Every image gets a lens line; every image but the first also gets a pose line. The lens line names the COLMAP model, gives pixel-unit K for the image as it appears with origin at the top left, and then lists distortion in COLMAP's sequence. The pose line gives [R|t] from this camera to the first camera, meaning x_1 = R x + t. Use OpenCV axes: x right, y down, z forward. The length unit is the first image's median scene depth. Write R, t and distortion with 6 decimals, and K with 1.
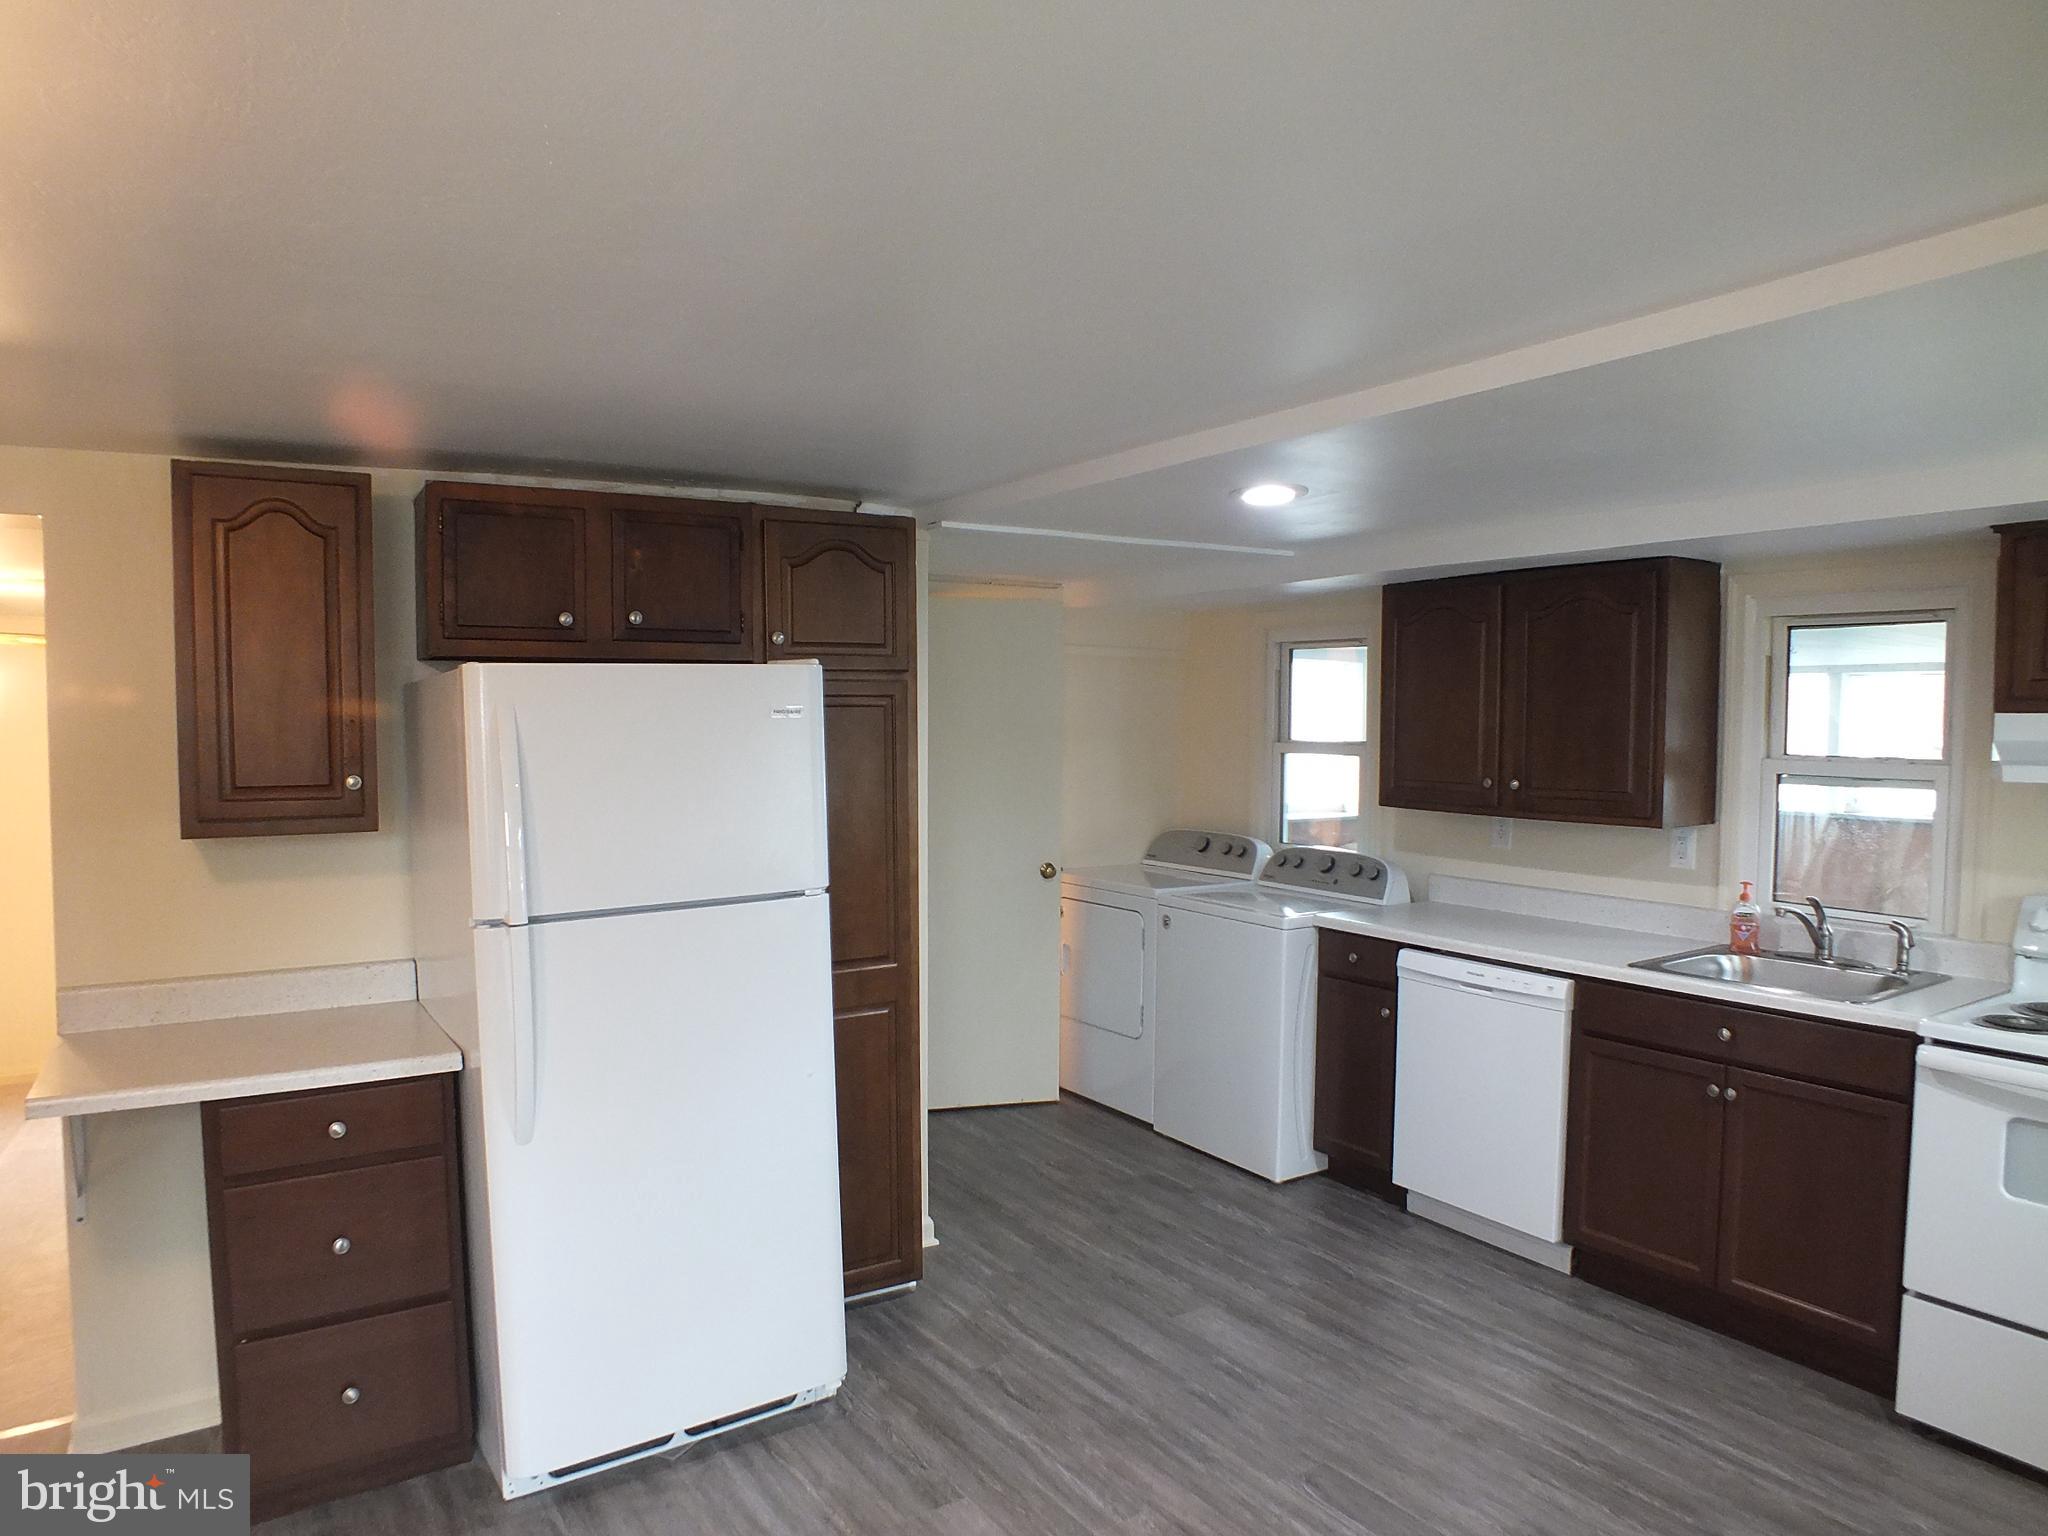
lens RADIAL K [[1360.8, 0, 1018.3], [0, 1360.8, 774.7], [0, 0, 1]] dist [-0.045023, 0.021396]
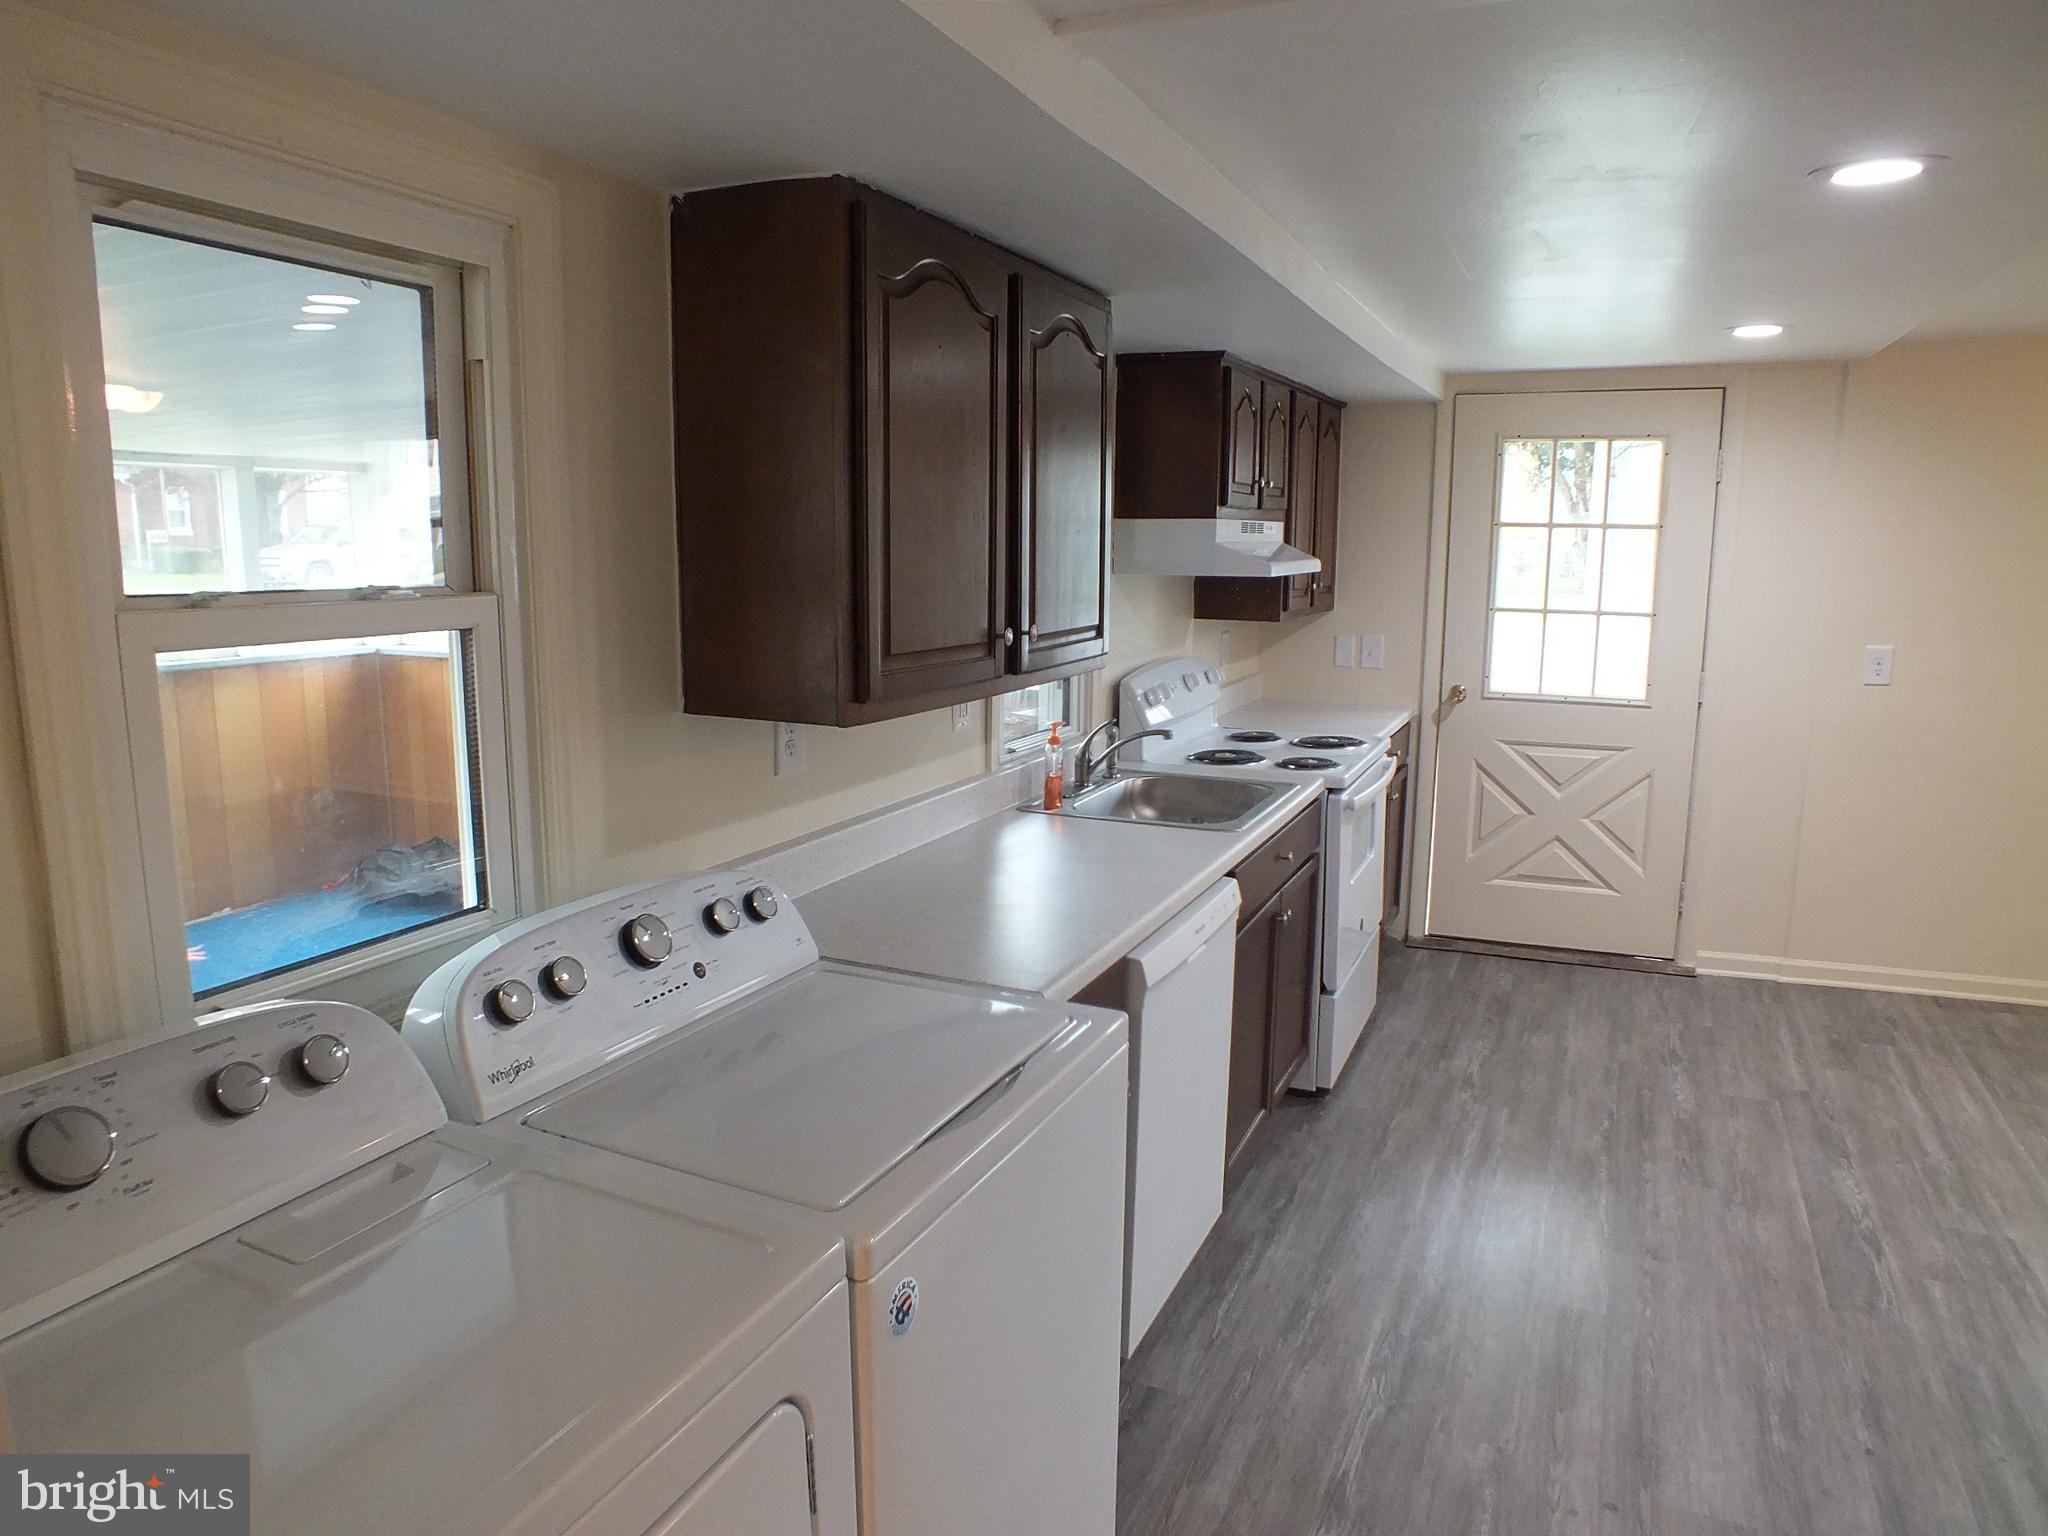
lens RADIAL K [[1360.8, 0, 1024.4], [0, 1360.8, 764.4], [0, 0, 1]] dist [-0.045023, 0.021396]
pose [[-0.551488, -0.144361, 0.821596, -0.150204], [0.032162, 0.980500, 0.193870, -0.061232], [-0.833562, 0.133342, -0.536091, 1.581785]]
